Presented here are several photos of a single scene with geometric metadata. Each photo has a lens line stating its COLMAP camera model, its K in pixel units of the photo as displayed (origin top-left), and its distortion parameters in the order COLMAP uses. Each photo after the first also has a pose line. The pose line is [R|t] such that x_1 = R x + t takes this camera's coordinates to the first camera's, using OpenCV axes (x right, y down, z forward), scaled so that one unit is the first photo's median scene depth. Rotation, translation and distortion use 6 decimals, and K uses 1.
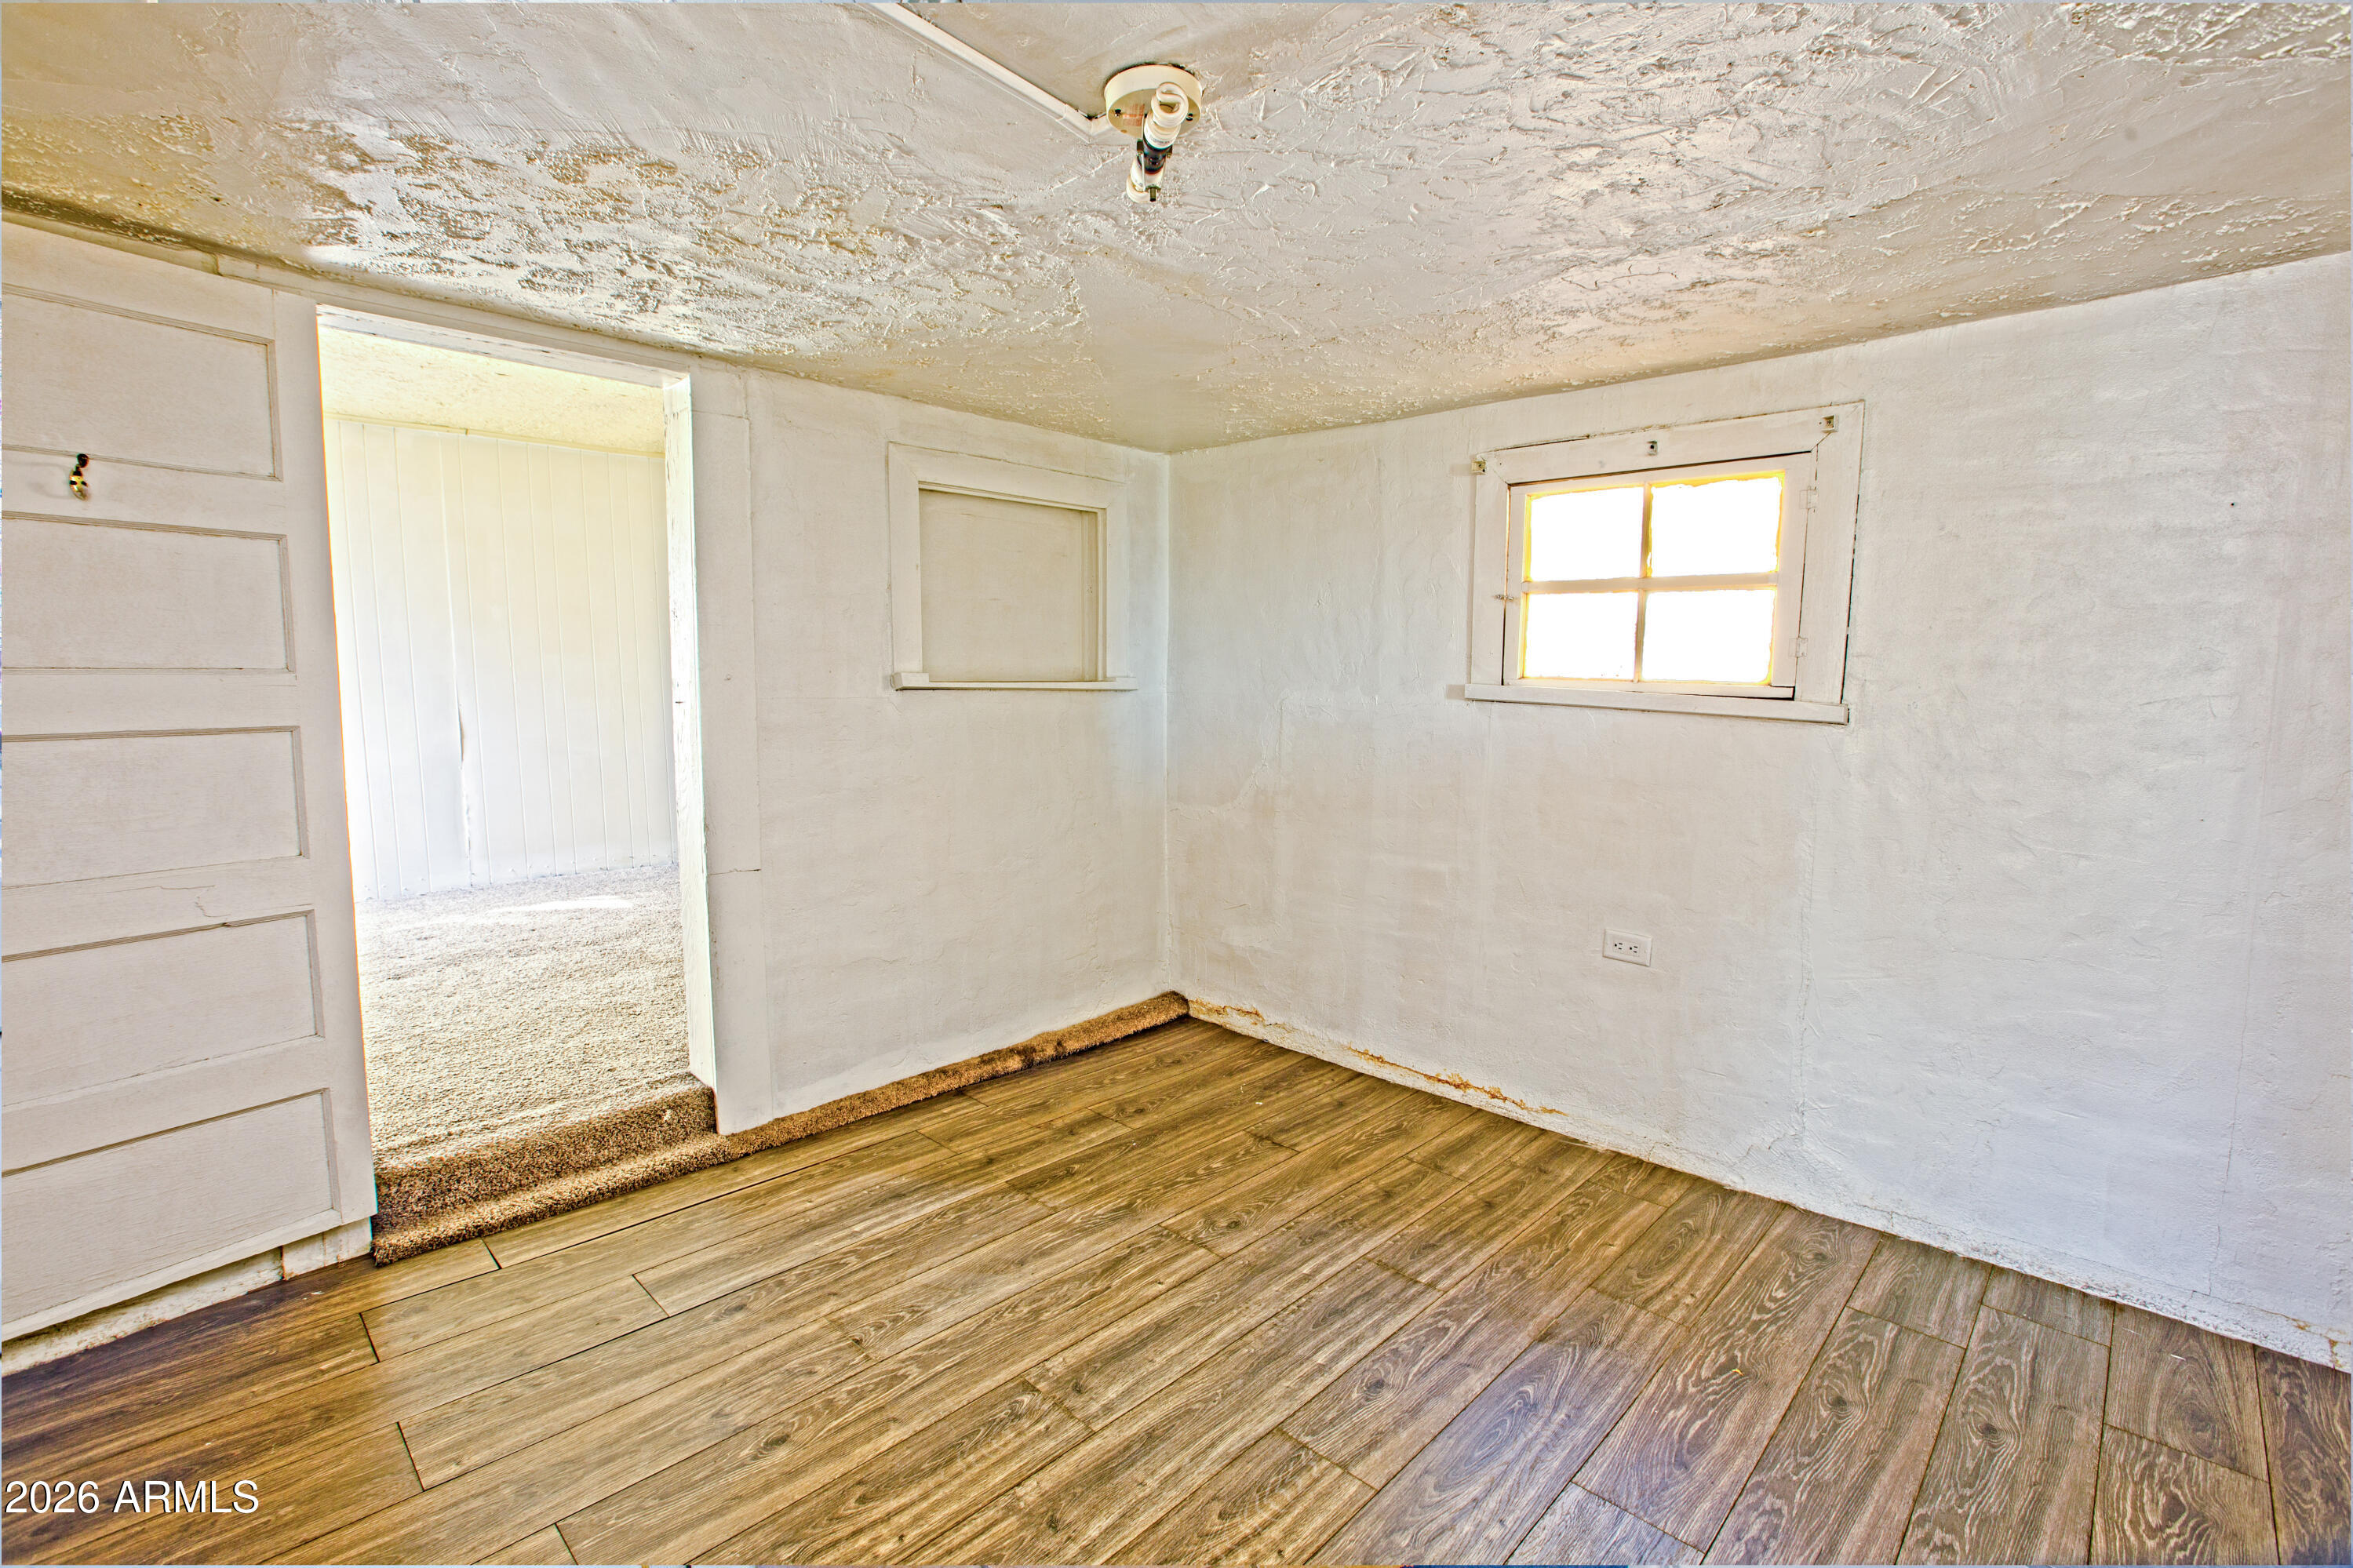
lens RADIAL K [[1078.4, 0, 1165.9], [0, 1078.4, 788.4], [0, 0, 1]] dist [-0.052348, 0.014890]
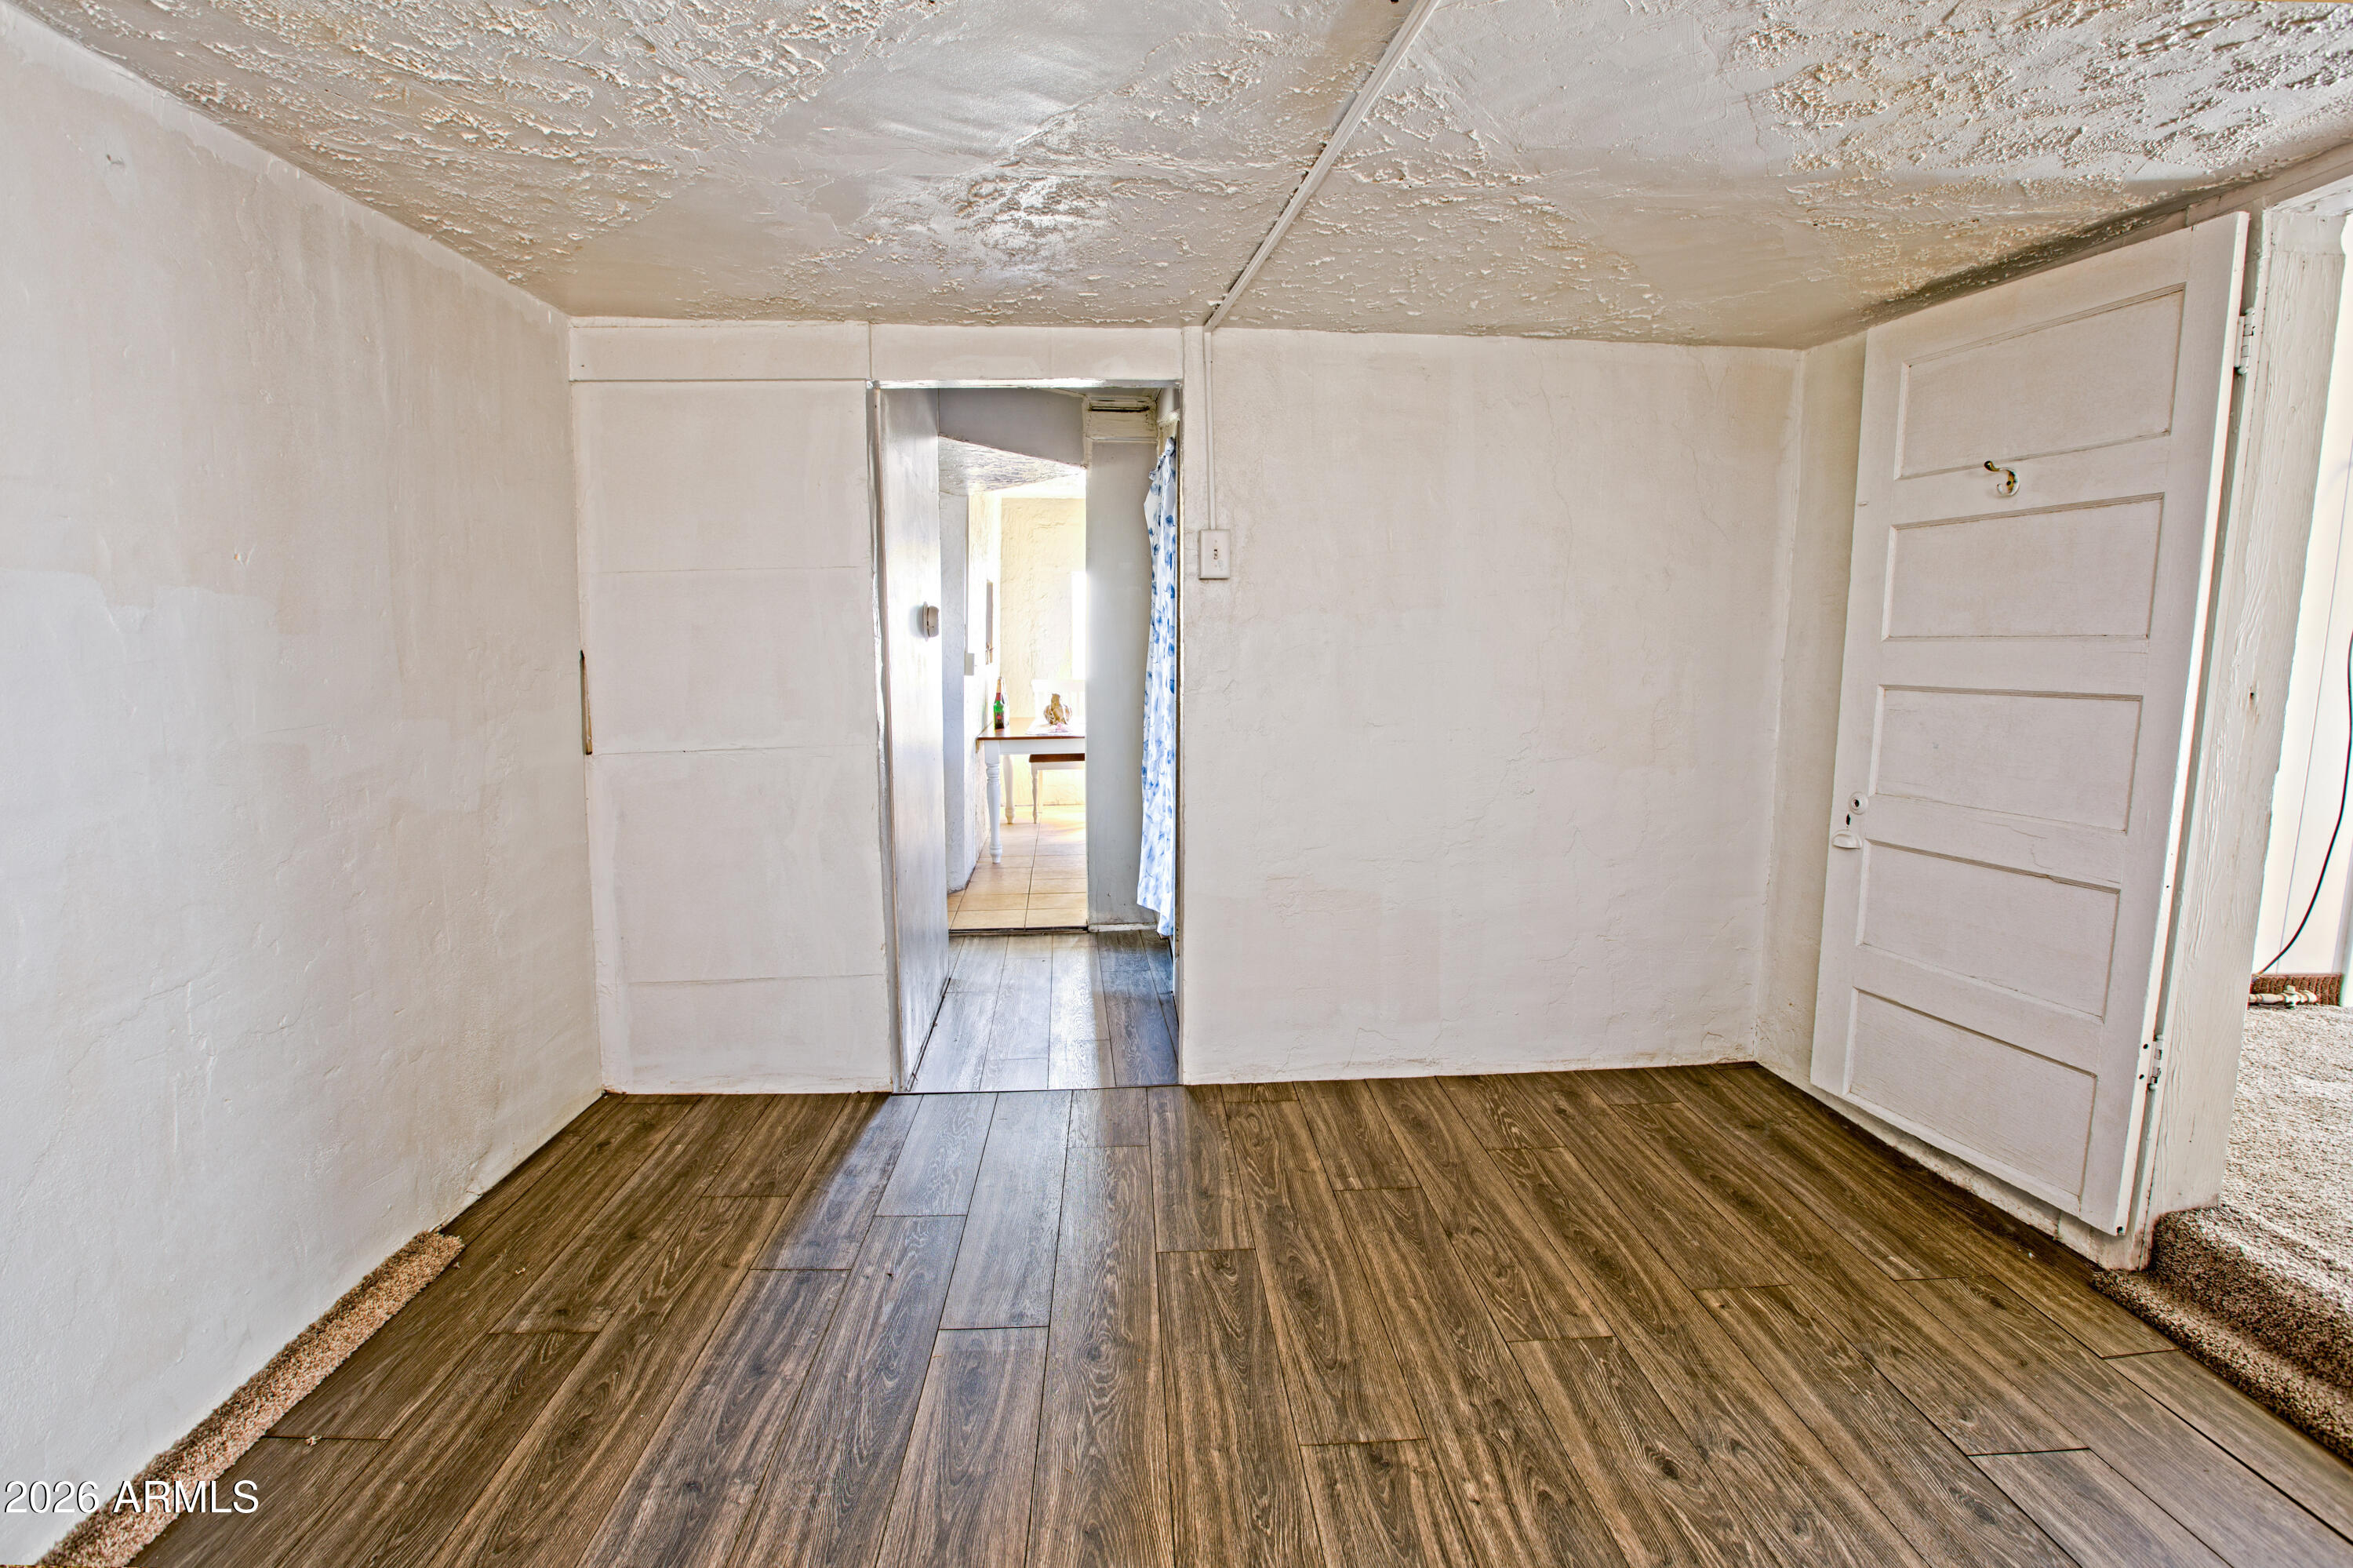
lens RADIAL K [[1078.6, 0, 1164.5], [0, 1078.6, 784.7], [0, 0, 1]] dist [-0.052348, 0.014890]
pose [[-0.689217, 0.084147, -0.719653, 0.489814], [-0.083471, 0.977399, 0.194225, -0.094861], [0.719731, 0.193933, -0.666616, 1.059827]]
